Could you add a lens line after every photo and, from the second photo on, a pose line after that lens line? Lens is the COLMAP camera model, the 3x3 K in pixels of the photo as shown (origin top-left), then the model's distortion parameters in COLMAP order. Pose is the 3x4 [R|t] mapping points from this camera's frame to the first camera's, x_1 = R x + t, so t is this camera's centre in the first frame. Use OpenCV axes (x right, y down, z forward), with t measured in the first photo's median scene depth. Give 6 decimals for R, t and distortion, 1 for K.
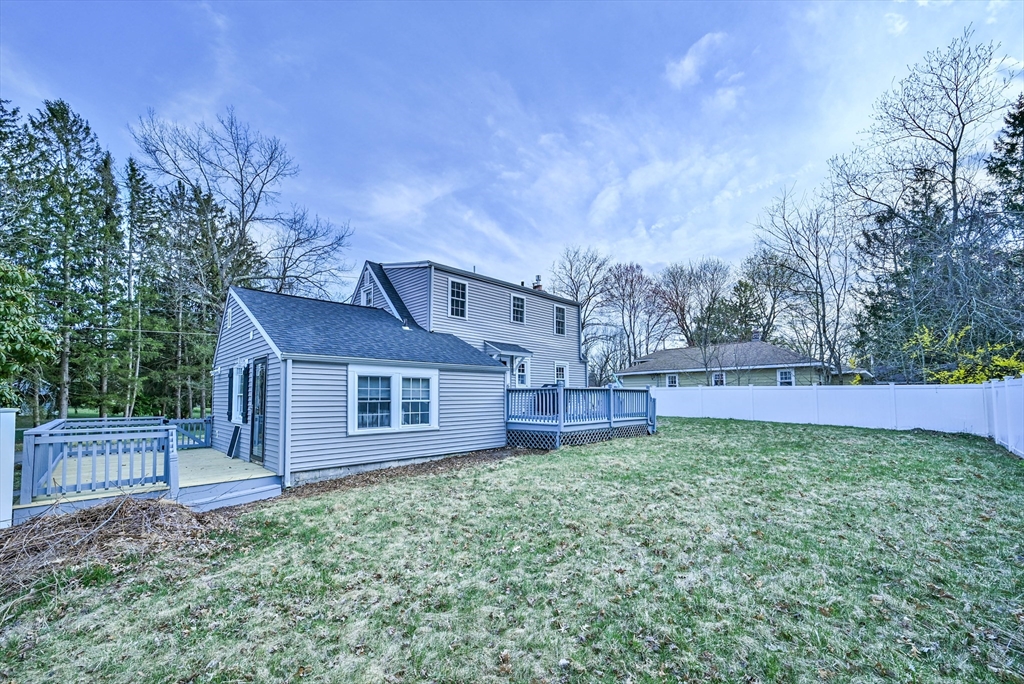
lens RADIAL K [[404.7, 0, 495.7], [0, 404.7, 392.5], [0, 0, 1]] dist [-0.000591, 0.000517]
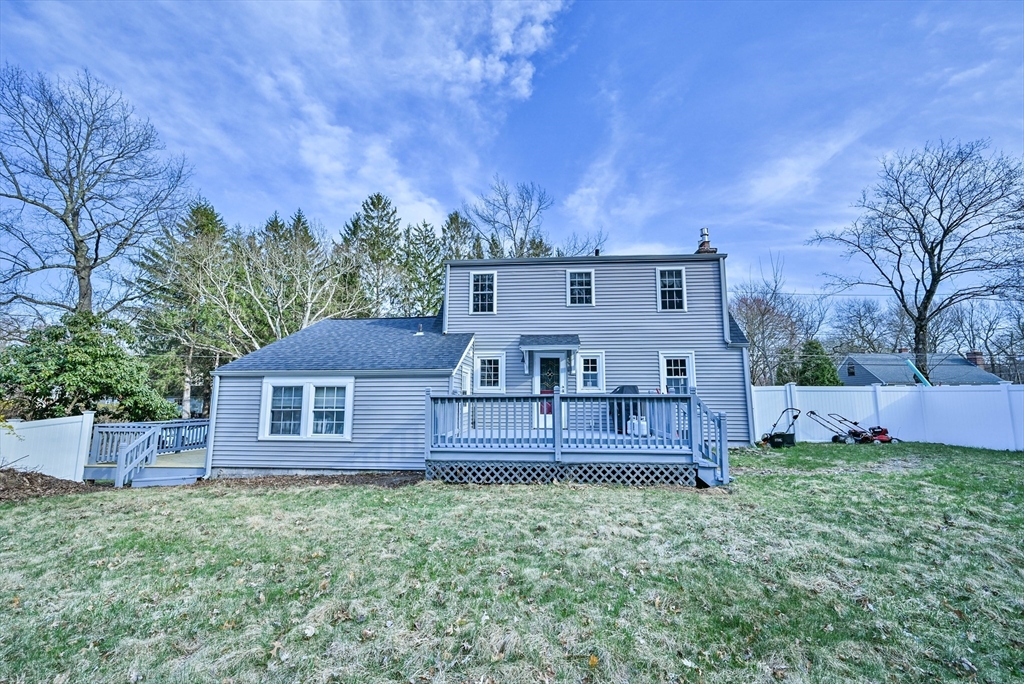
lens RADIAL K [[404.7, 0, 512.0], [0, 404.7, 350.3], [0, 0, 1]] dist [-0.000591, 0.000517]
pose [[0.659851, -0.087750, -0.746255, 0.824012], [0.006094, 0.993750, -0.111463, -0.010641], [0.751372, 0.069002, 0.656261, 0.660266]]
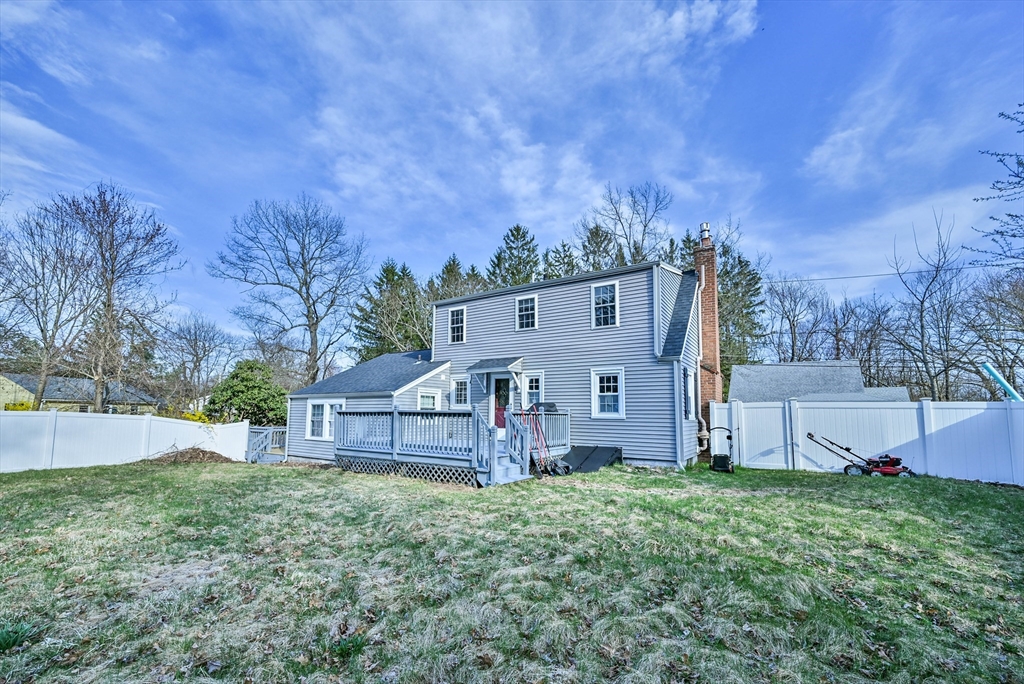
lens RADIAL K [[404.7, 0, 485.5], [0, 404.7, 382.3], [0, 0, 1]] dist [-0.000591, 0.000517]
pose [[0.217928, -0.074029, -0.973153, 1.295873], [-0.000989, 0.997102, -0.076072, -0.005999], [0.975964, 0.017541, 0.217224, 1.172553]]
